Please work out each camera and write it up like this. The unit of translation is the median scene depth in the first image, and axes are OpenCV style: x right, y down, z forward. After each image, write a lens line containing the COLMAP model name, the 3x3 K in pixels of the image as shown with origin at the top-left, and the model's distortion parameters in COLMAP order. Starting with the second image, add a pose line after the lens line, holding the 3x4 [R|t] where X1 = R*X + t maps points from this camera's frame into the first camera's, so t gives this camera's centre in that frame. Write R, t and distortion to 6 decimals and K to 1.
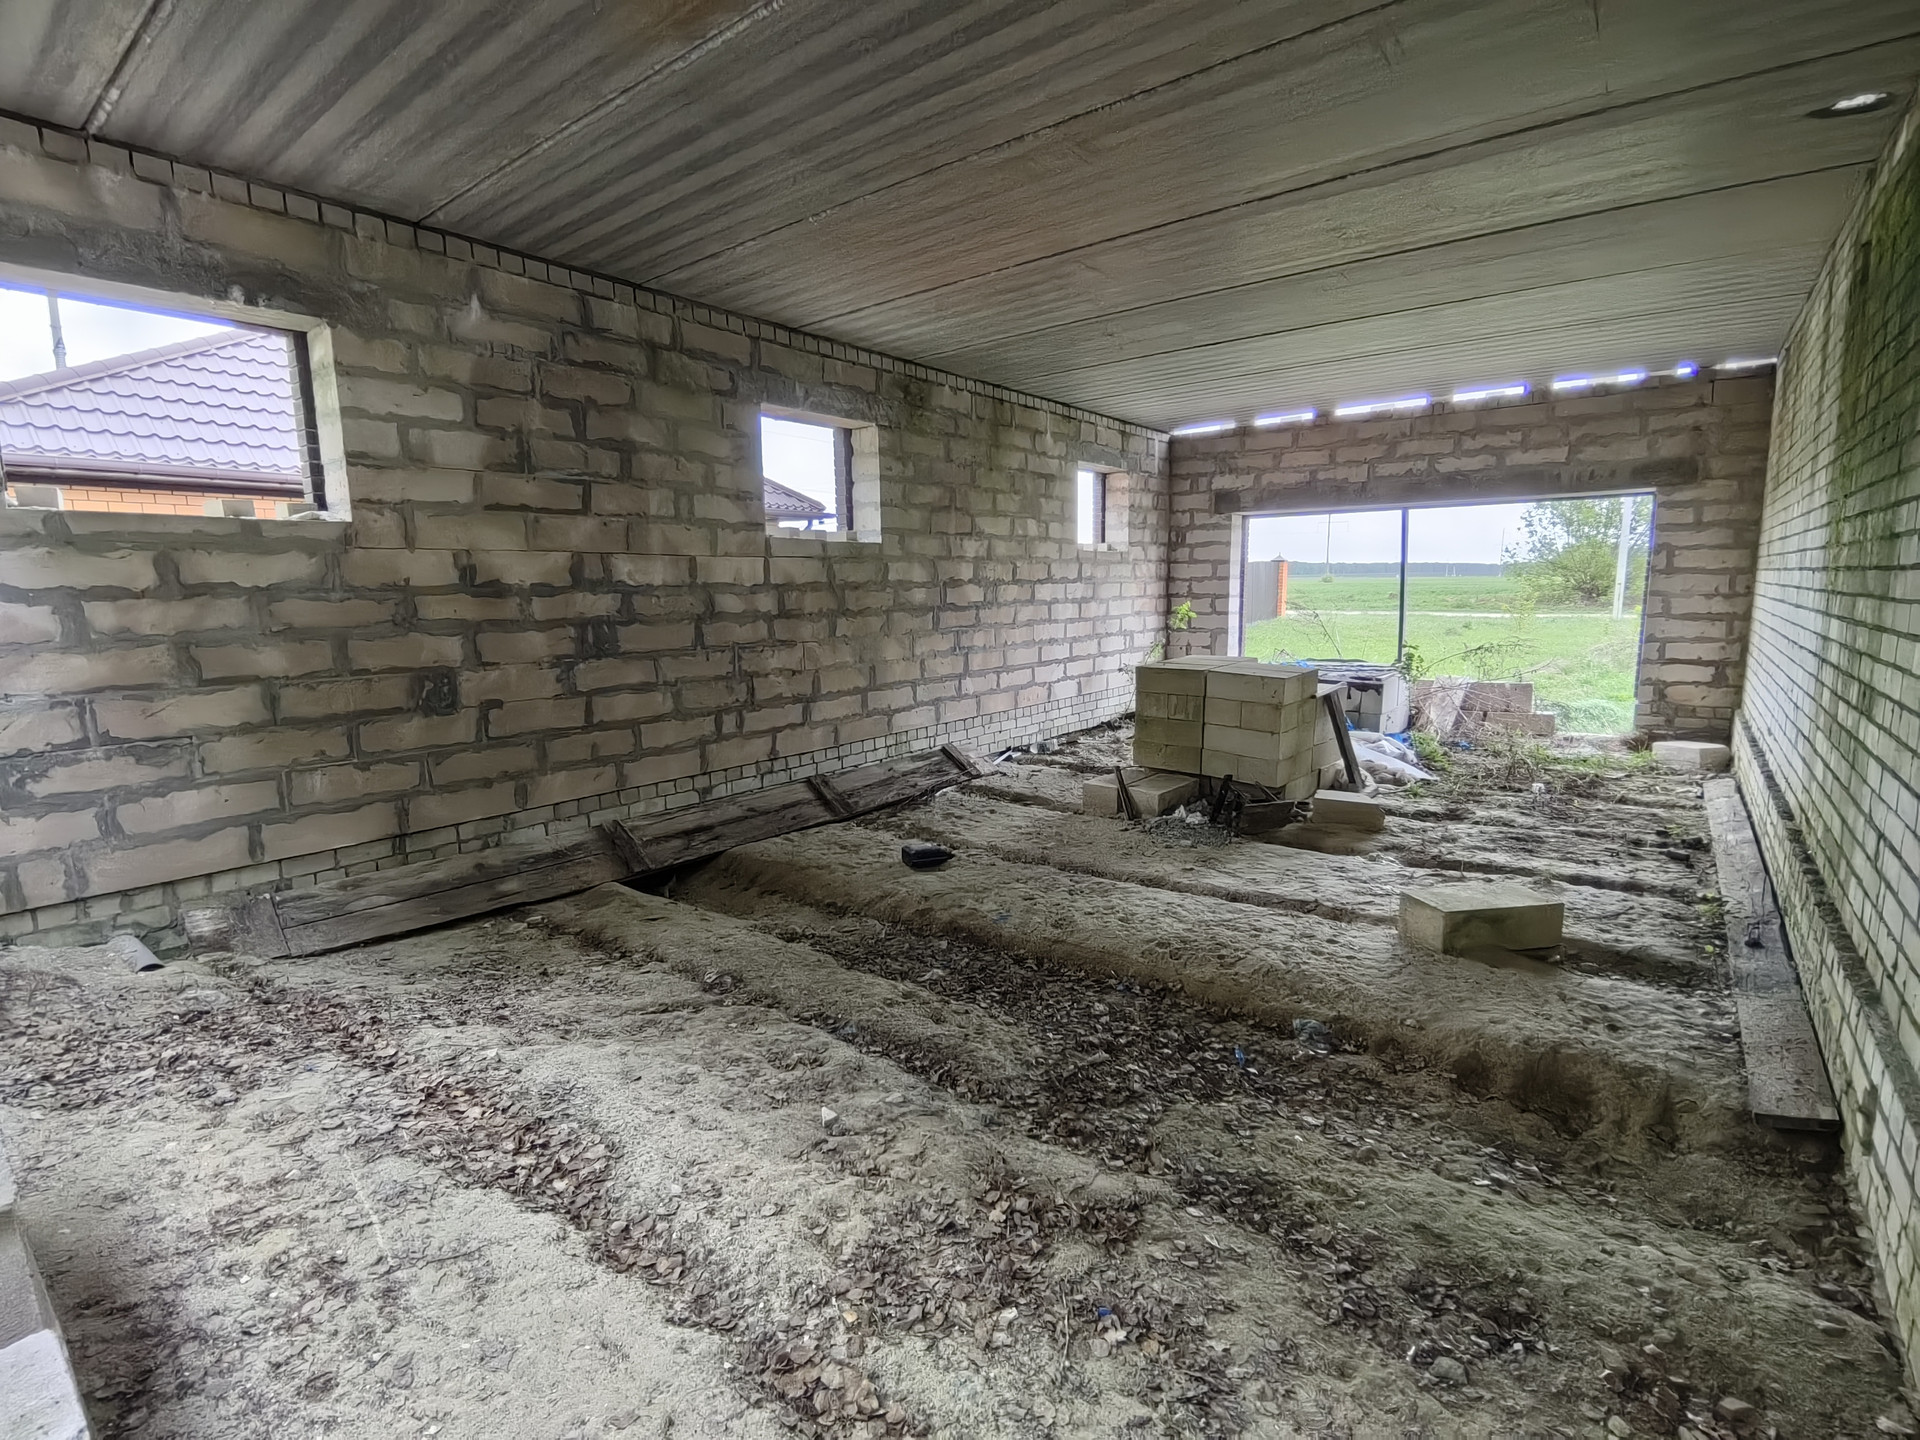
lens RADIAL K [[904.7, 0, 957.3], [0, 904.7, 720.5], [0, 0, 1]] dist [-0.019101, -0.004580]
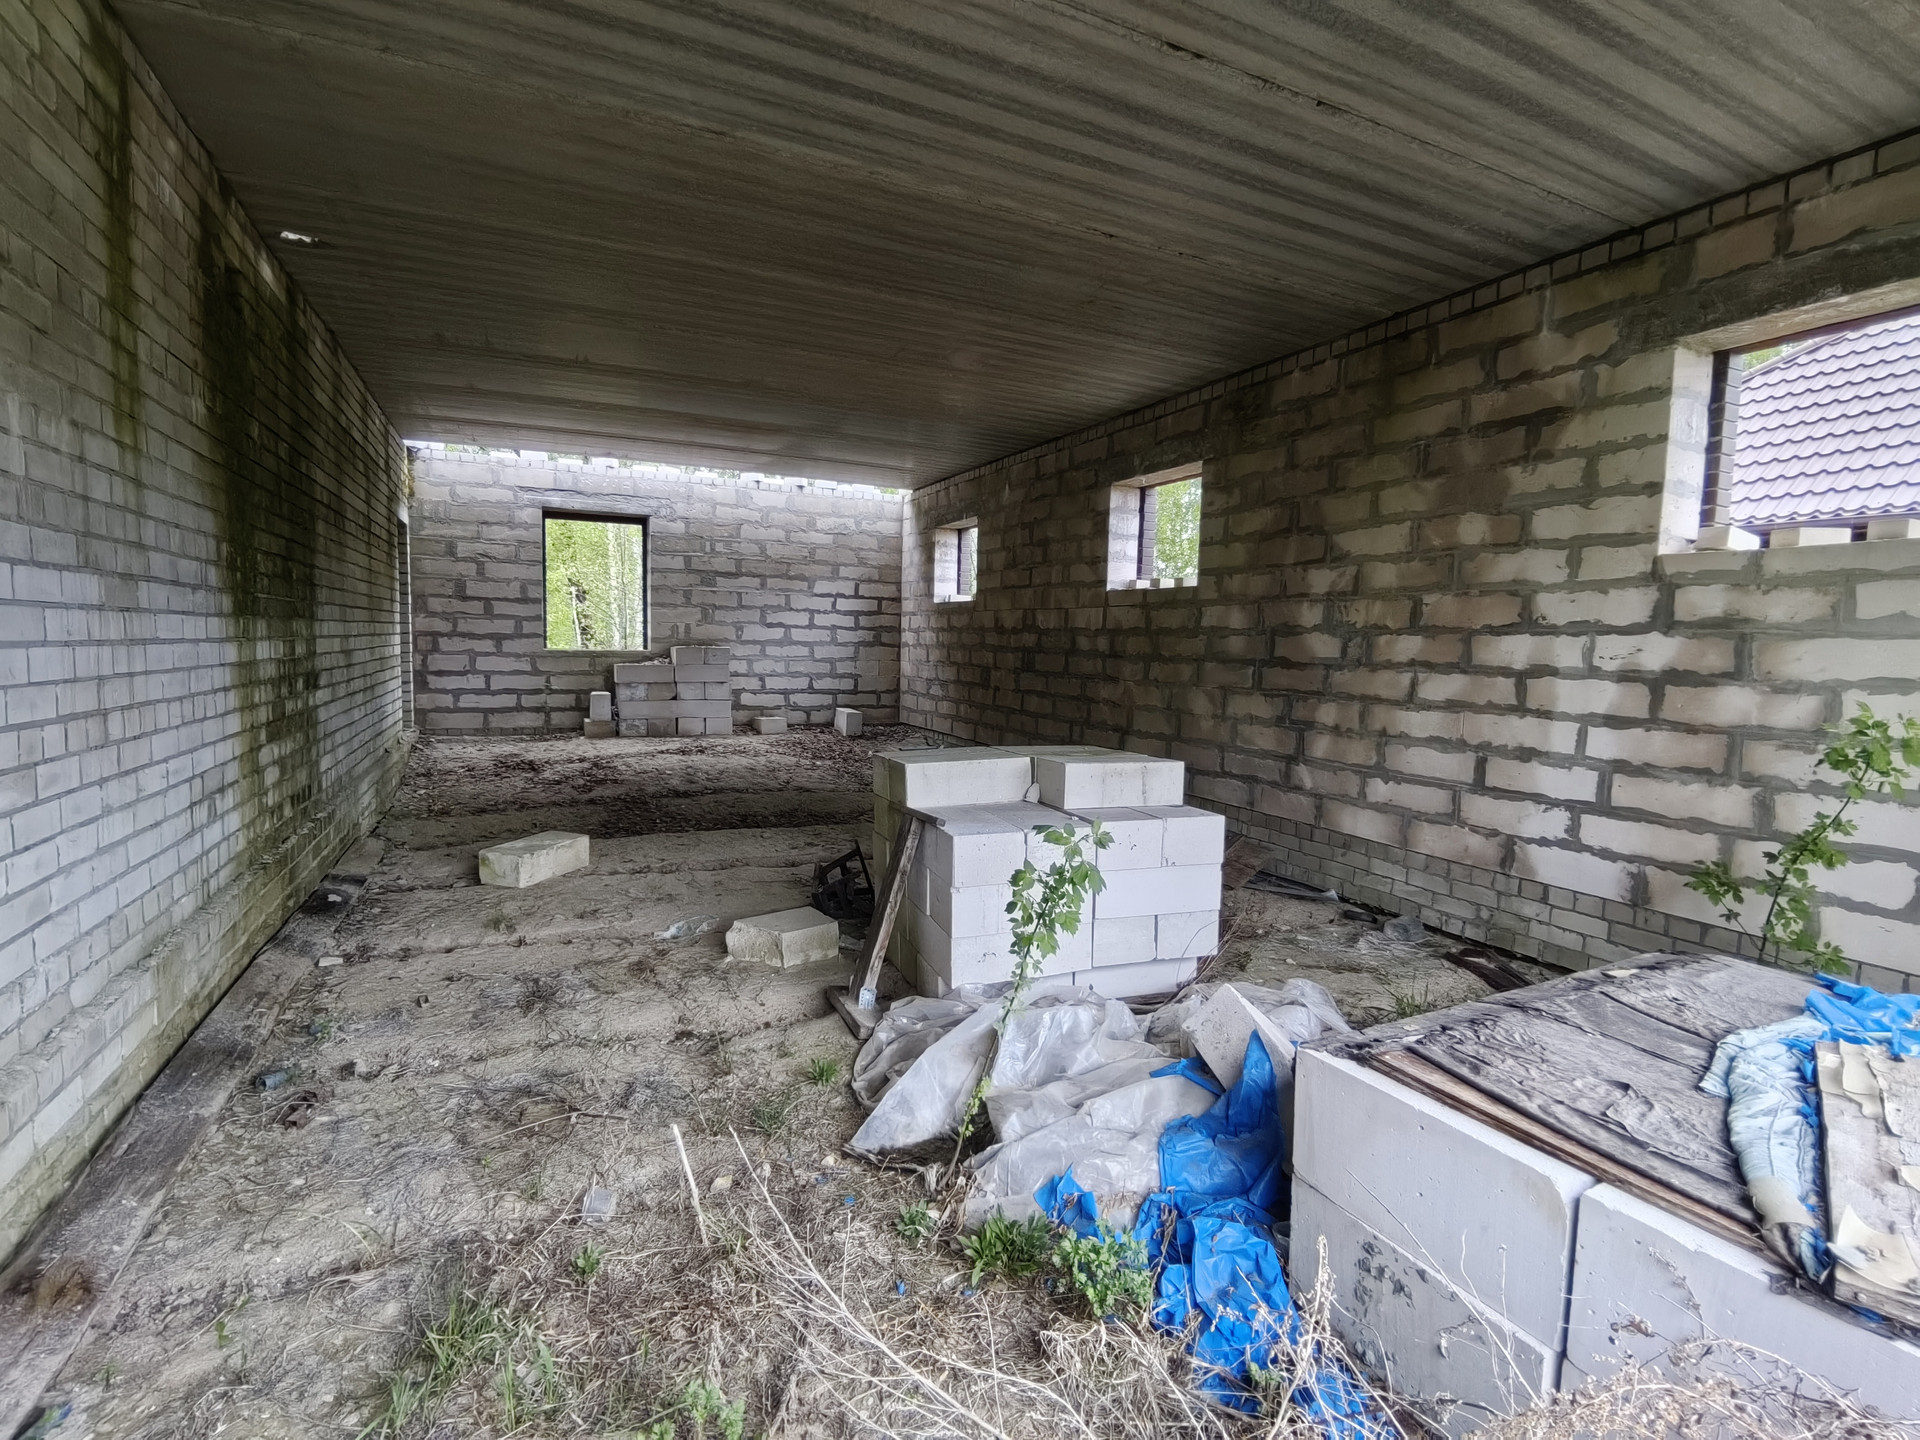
lens RADIAL K [[904.7, 0, 963.3], [0, 904.7, 715.5], [0, 0, 1]] dist [-0.019101, -0.004580]
pose [[-0.450565, 0.077380, -0.889384, 0.758023], [-0.150211, 0.975462, 0.160967, -0.159056], [0.880016, 0.206121, -0.427886, 1.070988]]
